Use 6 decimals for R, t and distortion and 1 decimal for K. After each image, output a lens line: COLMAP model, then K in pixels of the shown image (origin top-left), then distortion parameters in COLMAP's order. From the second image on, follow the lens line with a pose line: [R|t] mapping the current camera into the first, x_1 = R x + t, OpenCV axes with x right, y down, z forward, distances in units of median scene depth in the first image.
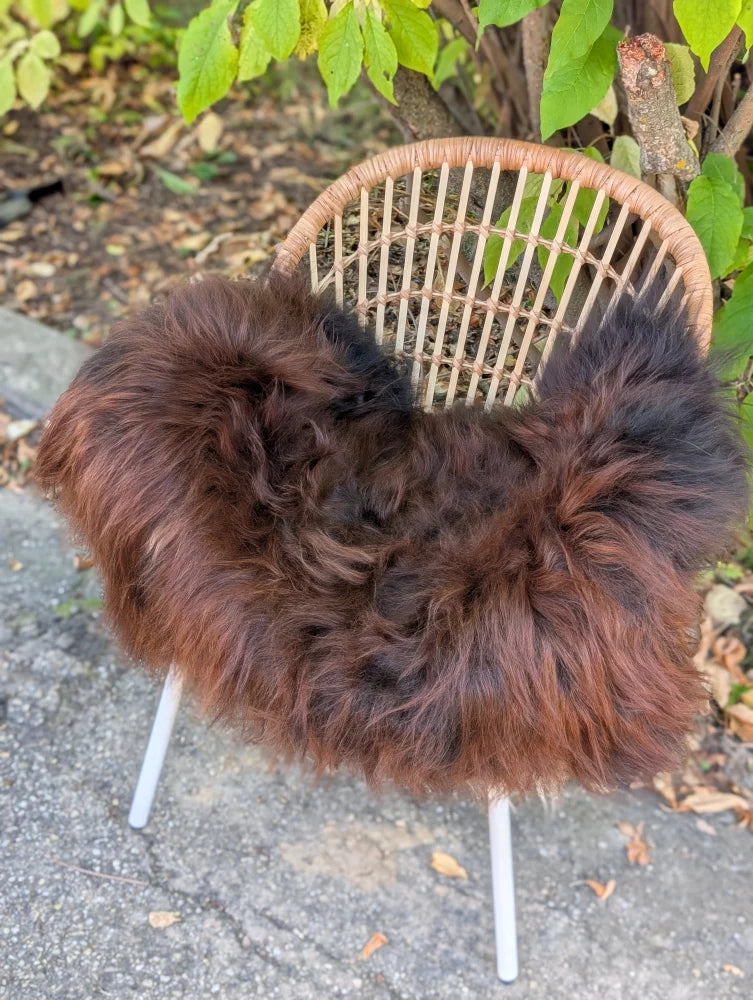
lens RADIAL K [[1492.5, 0, 376.0], [0, 1492.5, 507.1], [0, 0, 1]] dist [0.056883, 0.000000]
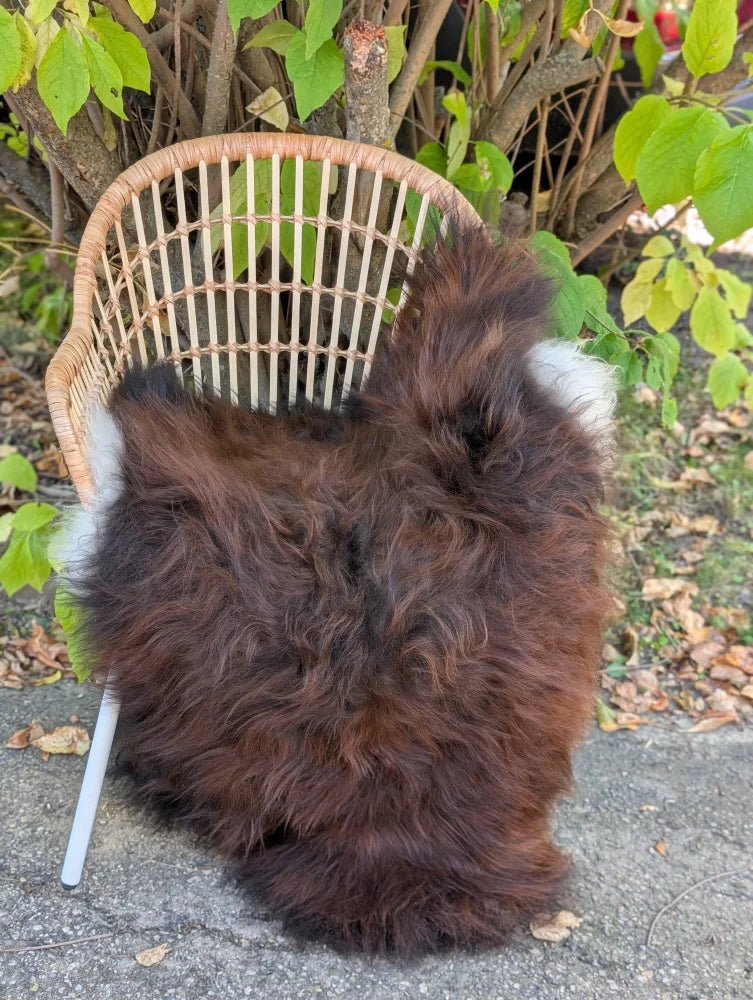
lens RADIAL K [[1492.5, 0, 377.0], [0, 1492.5, 502.4], [0, 0, 1]] dist [0.056883, 0.000000]
pose [[0.856545, -0.216769, 0.468340, -0.387558], [0.273538, 0.960240, -0.055830, 0.090933], [-0.437616, 0.175930, 0.881783, 0.061582]]
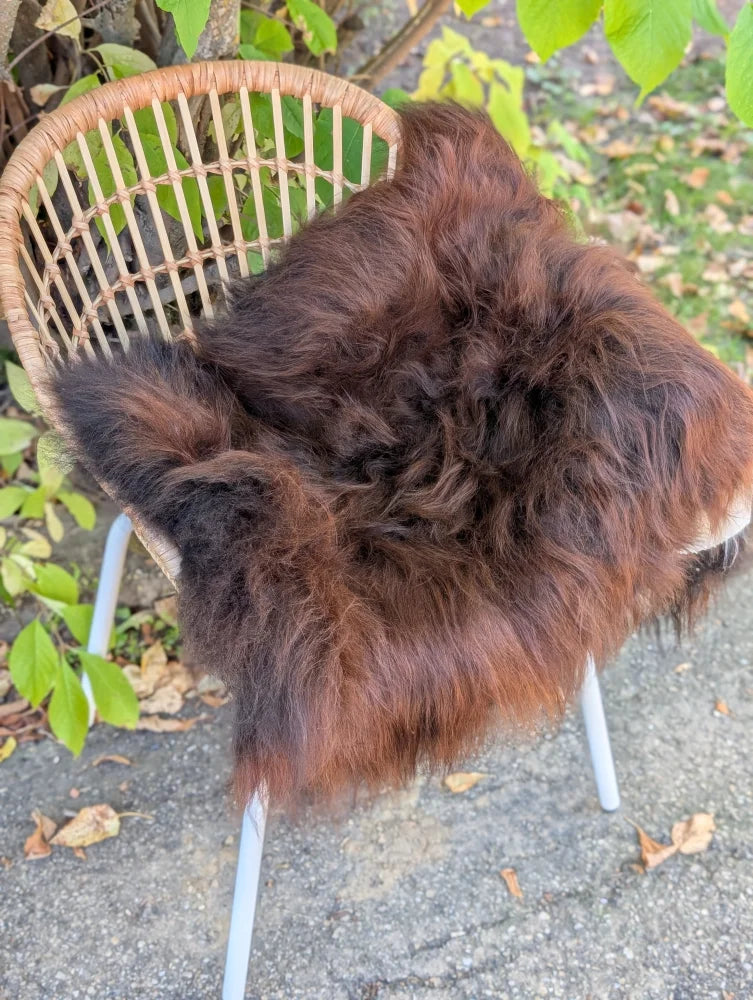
lens RADIAL K [[1492.5, 0, 383.3], [0, 1492.5, 492.9], [0, 0, 1]] dist [0.056883, 0.000000]
pose [[0.538138, -0.545337, 0.642662, -0.503722], [0.493060, 0.822086, 0.284722, -0.217097], [-0.683593, 0.163651, 0.711279, 0.317359]]
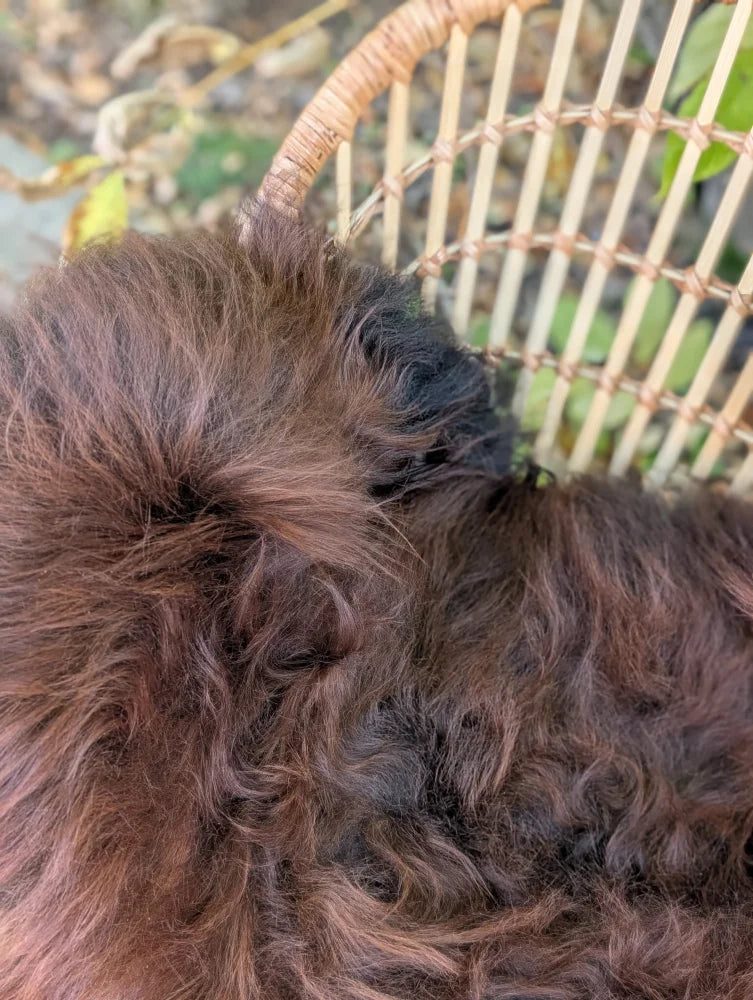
lens RADIAL K [[1492.5, 0, 375.6], [0, 1492.5, 493.7], [0, 0, 1]] dist [0.056883, 0.000000]
pose [[0.997915, 0.053283, 0.036428, -0.043330], [-0.060916, 0.964056, 0.258621, -0.189622], [-0.021338, -0.260301, 0.965292, 0.497702]]
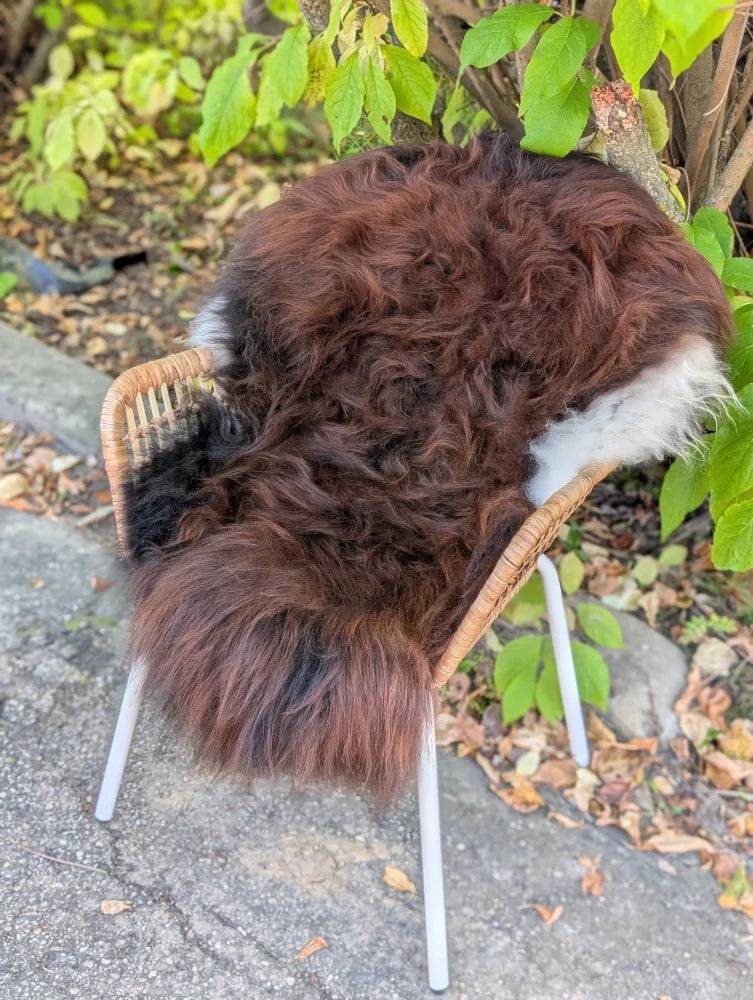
lens RADIAL K [[1492.5, 0, 369.9], [0, 1492.5, 497.9], [0, 0, 1]] dist [0.056883, 0.000000]
pose [[0.993821, 0.050916, -0.098630, 0.115955], [-0.059588, 0.994418, -0.087073, 0.072435], [0.093646, 0.092412, 0.991307, -0.028676]]
